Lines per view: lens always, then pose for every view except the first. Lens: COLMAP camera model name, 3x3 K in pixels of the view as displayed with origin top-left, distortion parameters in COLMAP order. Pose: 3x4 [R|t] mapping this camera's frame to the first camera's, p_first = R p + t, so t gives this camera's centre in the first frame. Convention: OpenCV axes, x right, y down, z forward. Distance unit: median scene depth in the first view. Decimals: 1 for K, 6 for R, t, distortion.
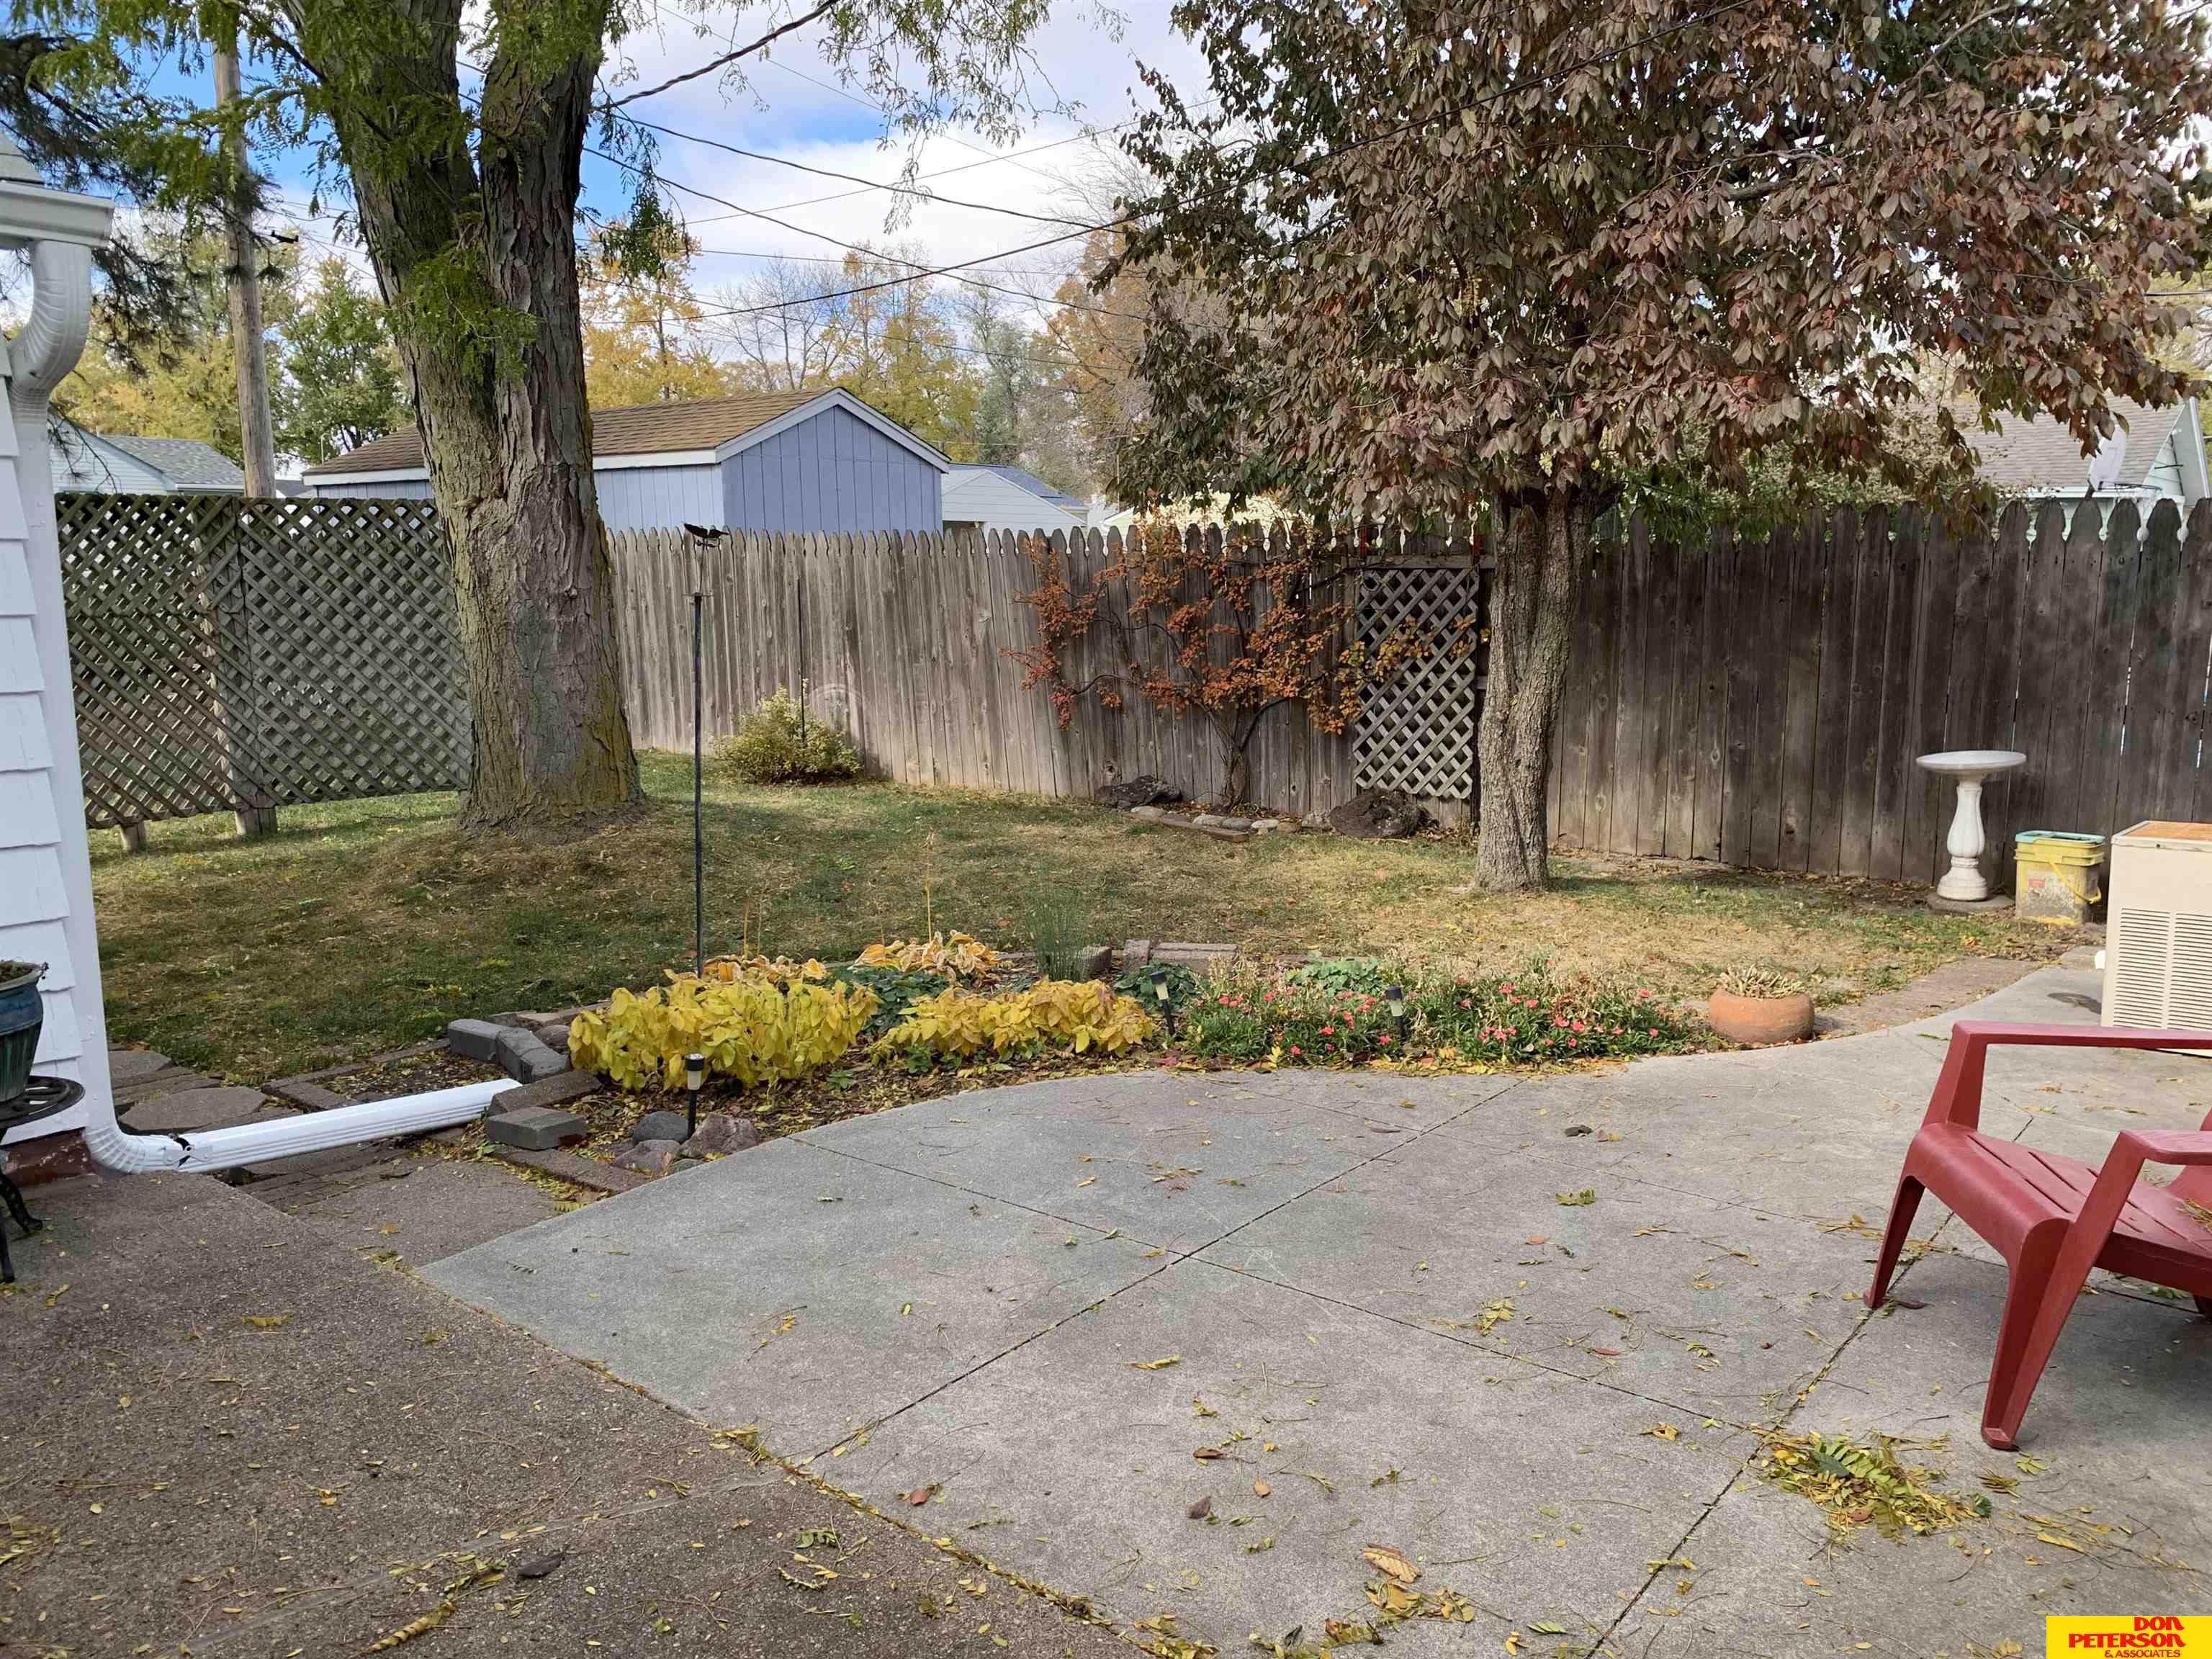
lens RADIAL K [[1695.3, 0, 1098.2], [0, 1695.3, 851.8], [0, 0, 1]] dist [0.036880, -0.029654]
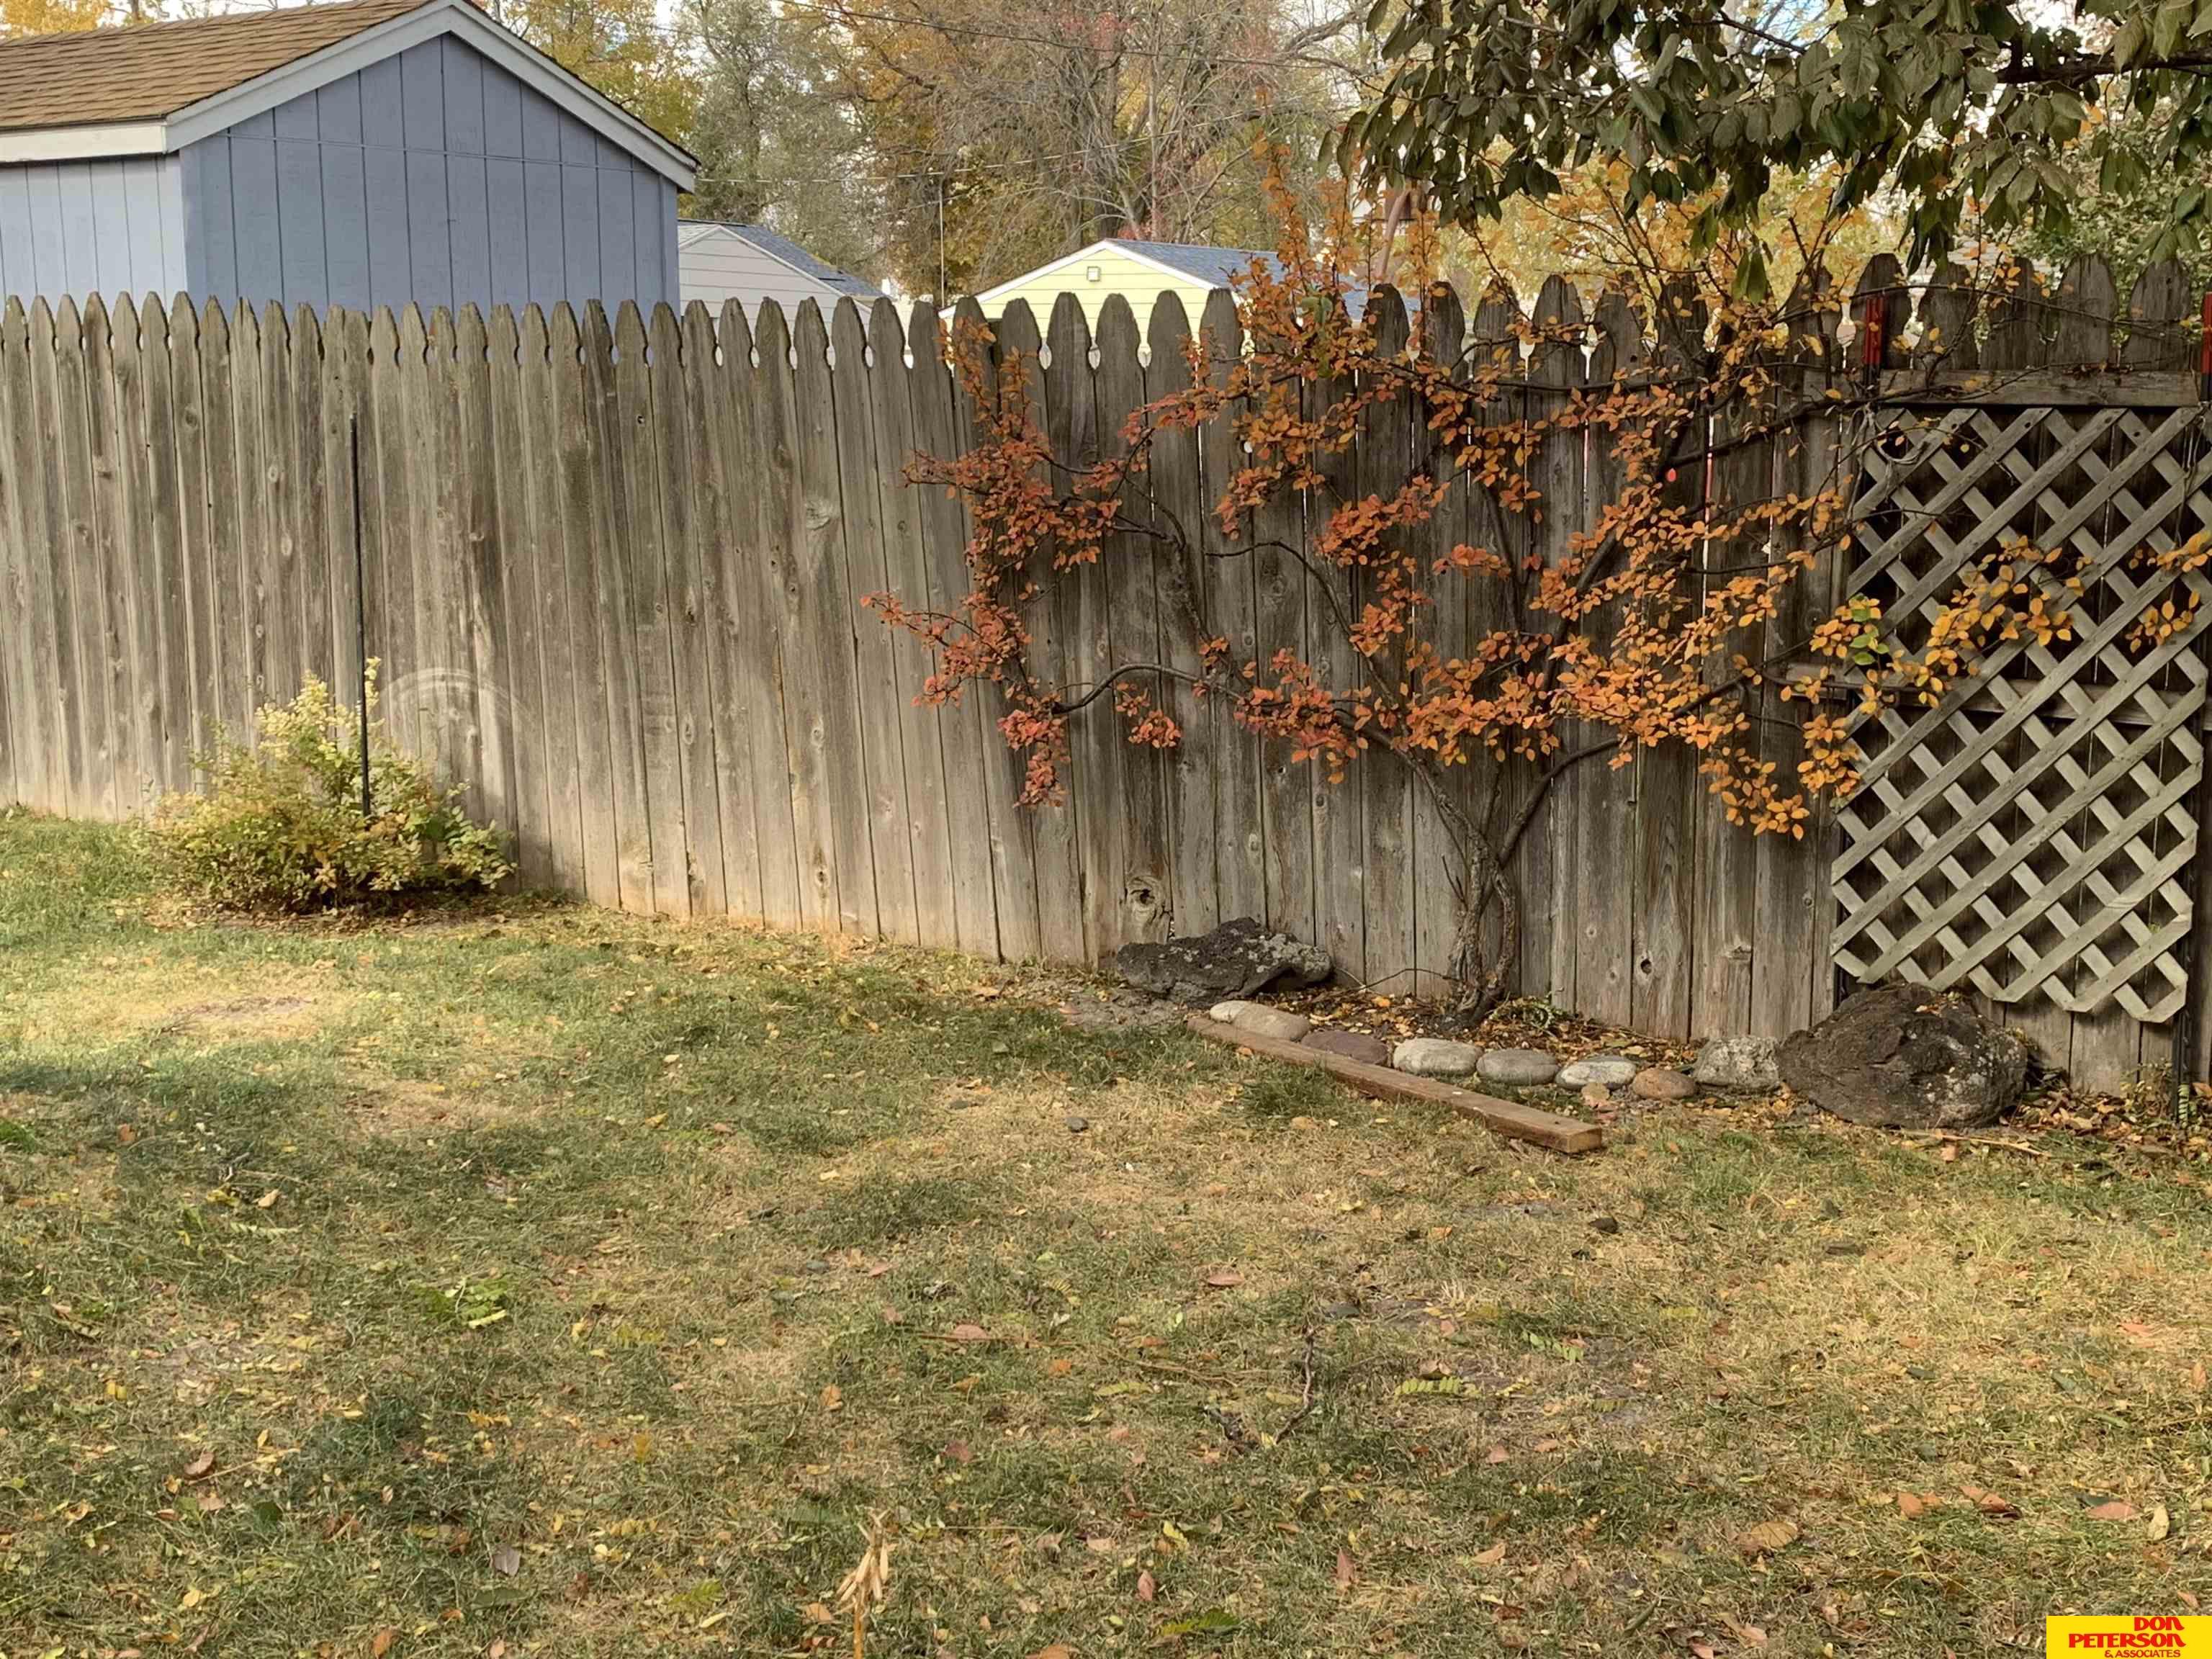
lens RADIAL K [[2762.2, 0, 1116.4], [0, 2762.2, 816.3], [0, 0, 1]] dist [0.014035, 0.000000]
pose [[0.996426, -0.004689, 0.084339, -0.059362], [0.006132, 0.999839, -0.016867, -0.062537], [-0.084246, 0.017324, 0.996294, 0.382596]]
